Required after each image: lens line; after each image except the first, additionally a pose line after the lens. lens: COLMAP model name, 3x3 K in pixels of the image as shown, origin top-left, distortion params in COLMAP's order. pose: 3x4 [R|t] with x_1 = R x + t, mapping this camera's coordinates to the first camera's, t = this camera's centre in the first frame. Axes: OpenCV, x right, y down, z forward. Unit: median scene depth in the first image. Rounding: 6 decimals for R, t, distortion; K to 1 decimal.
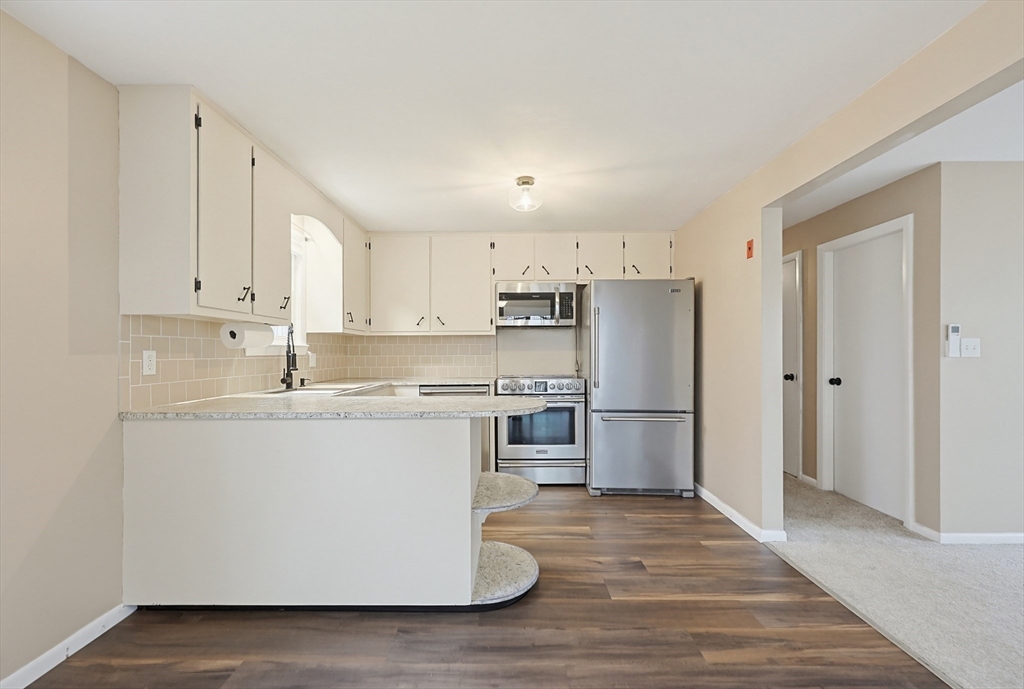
lens RADIAL K [[446.9, 0, 505.4], [0, 446.9, 353.2], [0, 0, 1]] dist [-0.001713, 0.000075]
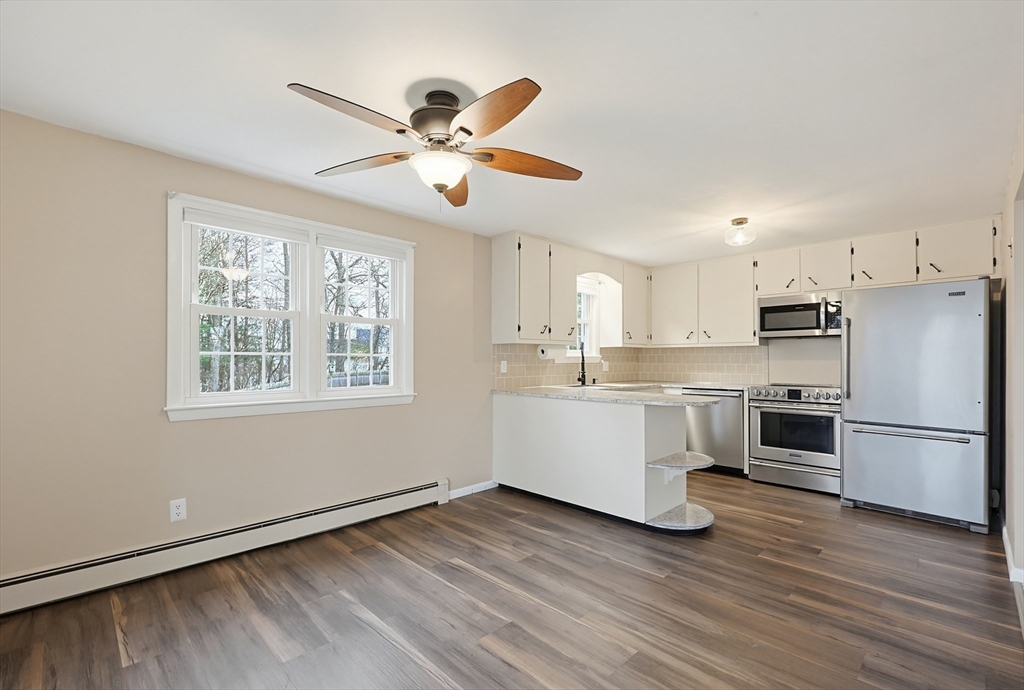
lens RADIAL K [[451.8, 0, 503.7], [0, 451.8, 358.0], [0, 0, 1]] dist [-0.002338, -0.000041]
pose [[0.705482, 0.001411, -0.708726, 0.379047], [-0.002285, 0.999997, -0.000283, -0.010653], [0.708724, 0.001819, 0.705484, -0.258279]]
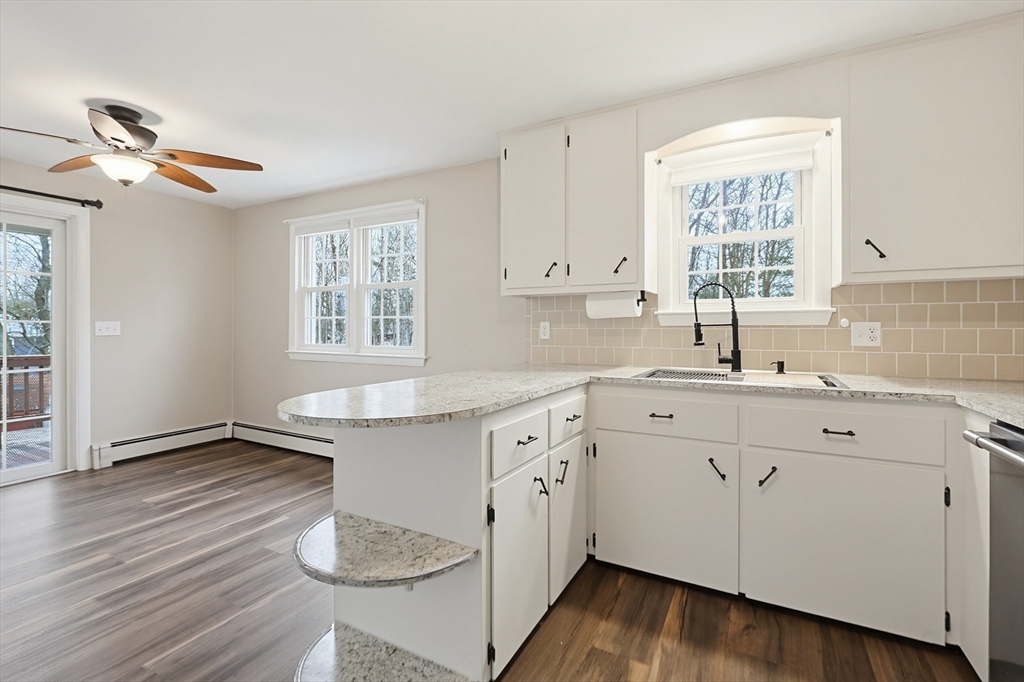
lens RADIAL K [[450.6, 0, 530.8], [0, 450.6, 326.9], [0, 0, 1]] dist [-0.000360, 0.000337]
pose [[-0.446185, 0.004281, -0.894930, 0.280193], [0.002771, 0.999990, 0.003403, 0.003351], [0.894936, -0.000961, -0.446193, 0.927360]]
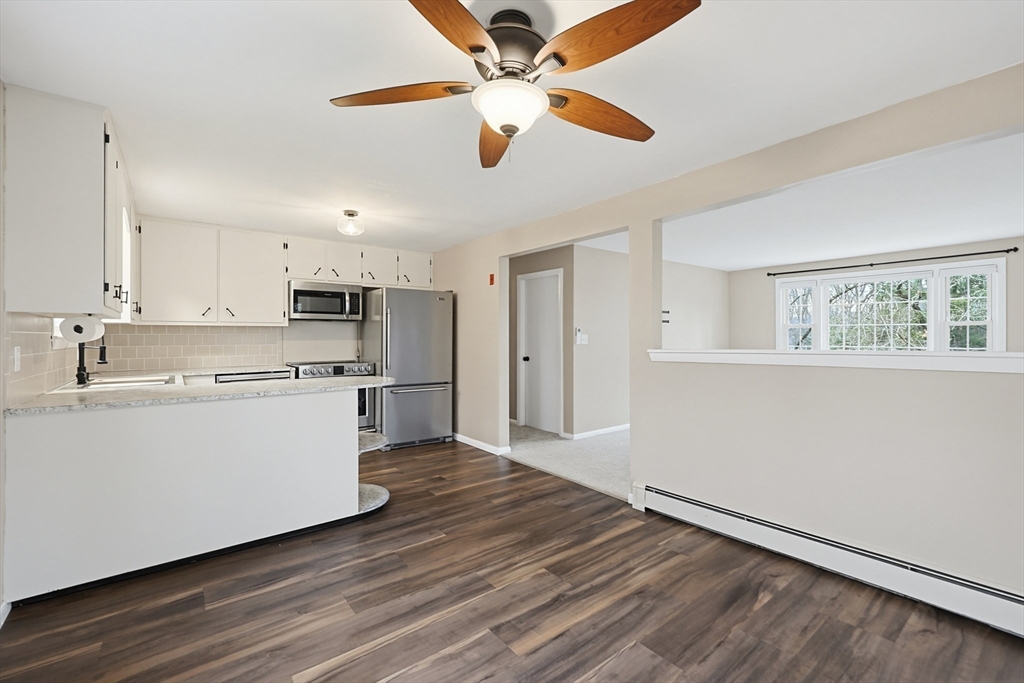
lens RADIAL K [[443.6, 0, 523.6], [0, 443.6, 335.1], [0, 0, 1]] dist [-0.003644, -0.000016]
pose [[0.771872, 0.003833, 0.635766, -0.322314], [-0.000012, 0.999982, -0.006014, -0.014920], [-0.635777, 0.004635, 0.771859, -0.270669]]
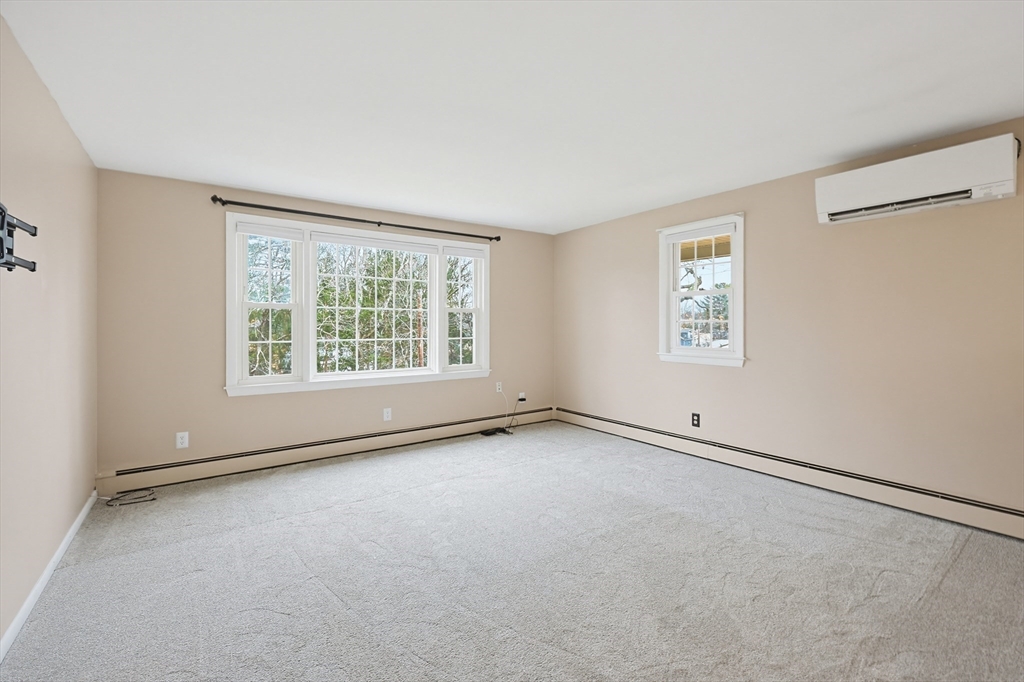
lens RADIAL K [[450.6, 0, 530.8], [0, 450.6, 326.9], [0, 0, 1]] dist [-0.000360, 0.000337]
pose [[-0.610288, 0.000987, 0.792179, 0.546332], [0.004331, 0.999988, 0.002090, -0.014354], [-0.792168, 0.004706, -0.610285, 0.598239]]
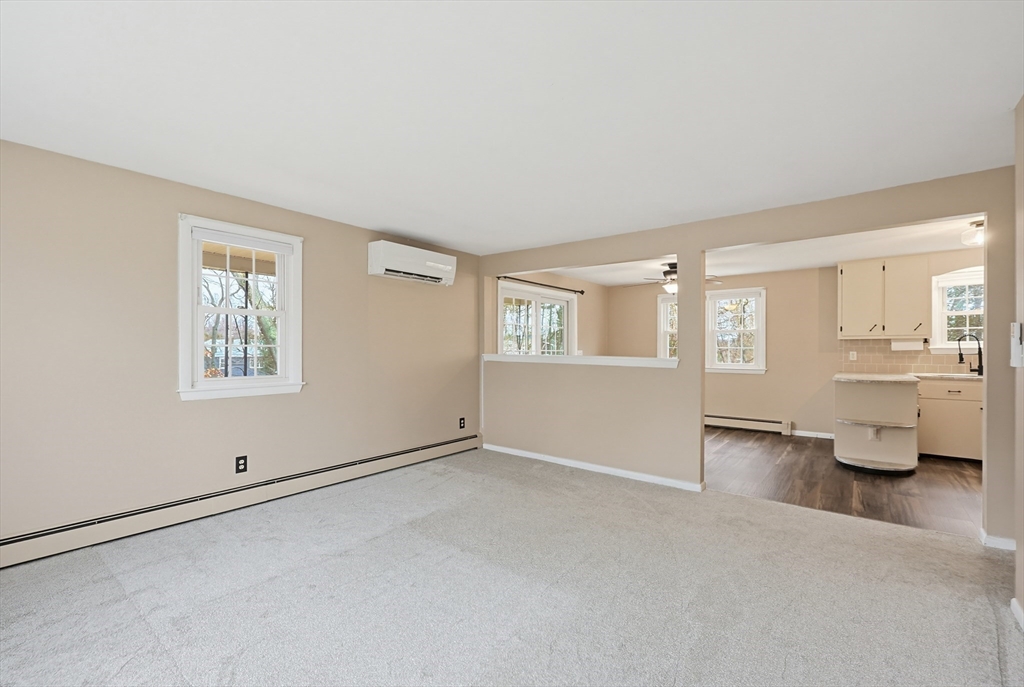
lens RADIAL K [[439.3, 0, 512.8], [0, 439.3, 350.8], [0, 0, 1]] dist [-0.001947, 0.000193]
pose [[-0.615103, 0.005479, -0.788428, 1.559255], [0.002042, 0.999984, 0.005356, -0.017119], [0.788444, 0.001685, -0.615104, 0.589242]]
